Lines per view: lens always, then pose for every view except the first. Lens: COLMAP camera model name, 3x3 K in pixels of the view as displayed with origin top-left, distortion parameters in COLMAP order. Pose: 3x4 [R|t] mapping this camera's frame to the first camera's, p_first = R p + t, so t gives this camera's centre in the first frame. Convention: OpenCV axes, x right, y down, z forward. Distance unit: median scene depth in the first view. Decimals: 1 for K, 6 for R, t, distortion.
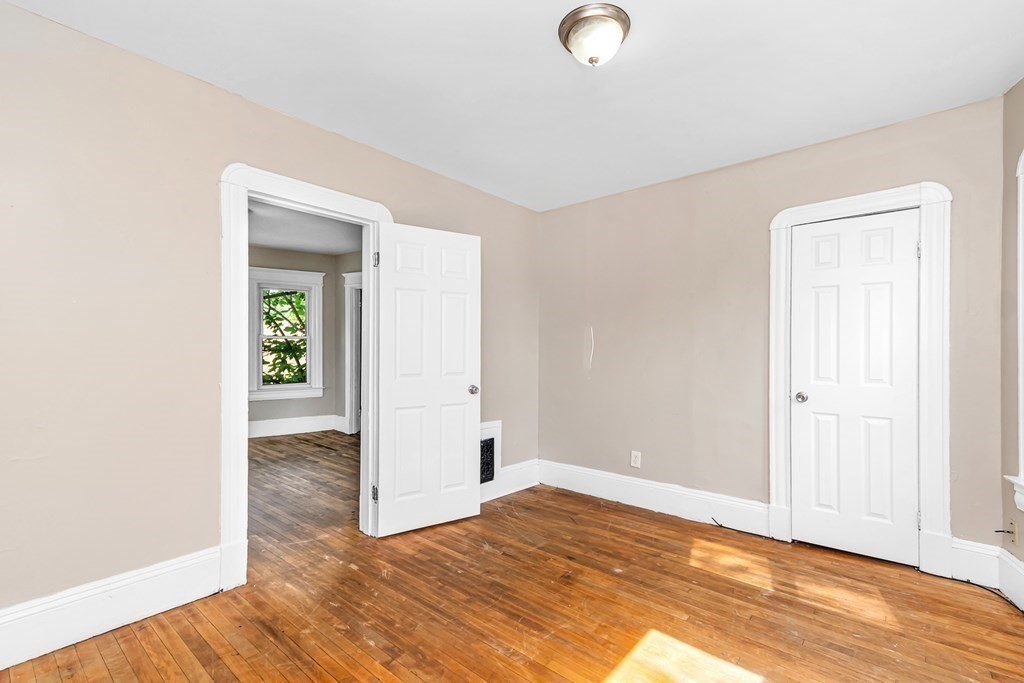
lens RADIAL K [[463.1, 0, 523.2], [0, 463.1, 347.3], [0, 0, 1]] dist [0.031094, -0.002051]
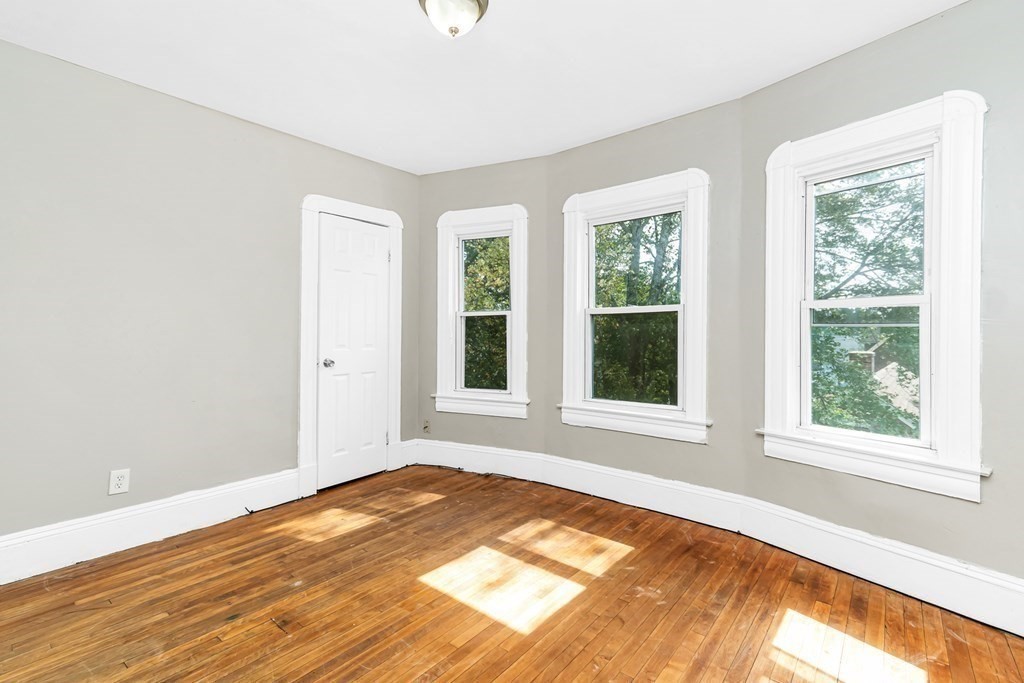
lens RADIAL K [[463.1, 0, 503.0], [0, 463.1, 334.1], [0, 0, 1]] dist [0.031094, -0.002051]
pose [[0.011137, -0.003302, 0.999933, -0.563013], [-0.004912, 0.999982, 0.003357, 0.031137], [-0.999926, -0.004949, 0.011121, 0.574034]]
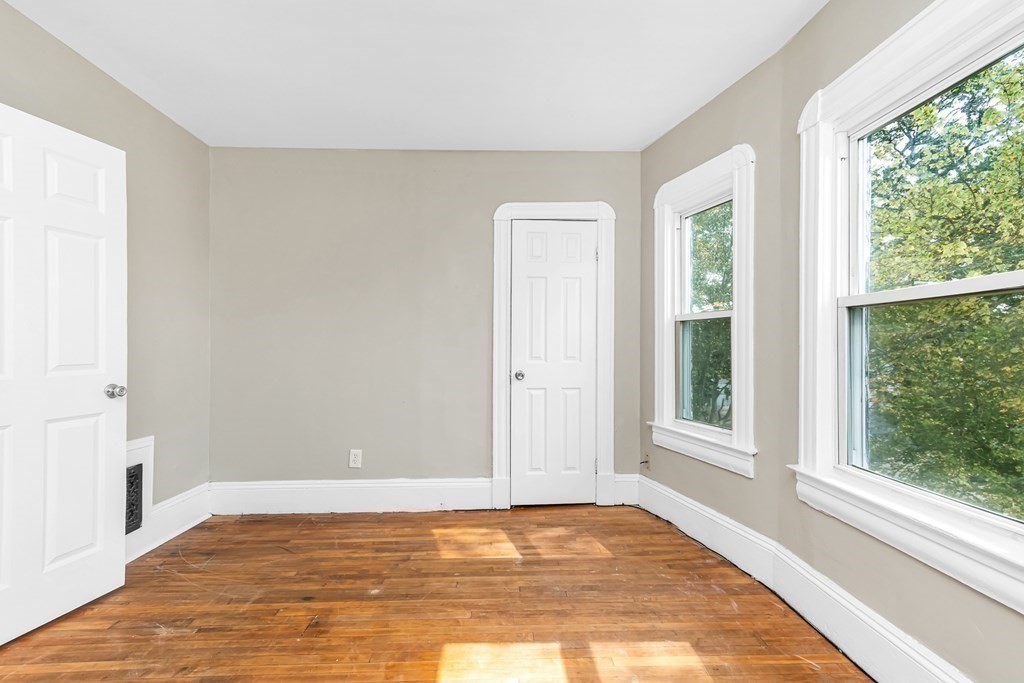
lens RADIAL K [[463.1, 0, 510.9], [0, 463.1, 345.1], [0, 0, 1]] dist [0.031094, -0.002051]
pose [[0.753802, -0.002132, 0.657098, -0.146805], [0.001185, 0.999998, 0.001885, 0.033321], [-0.657101, -0.000642, 0.753803, 0.190910]]
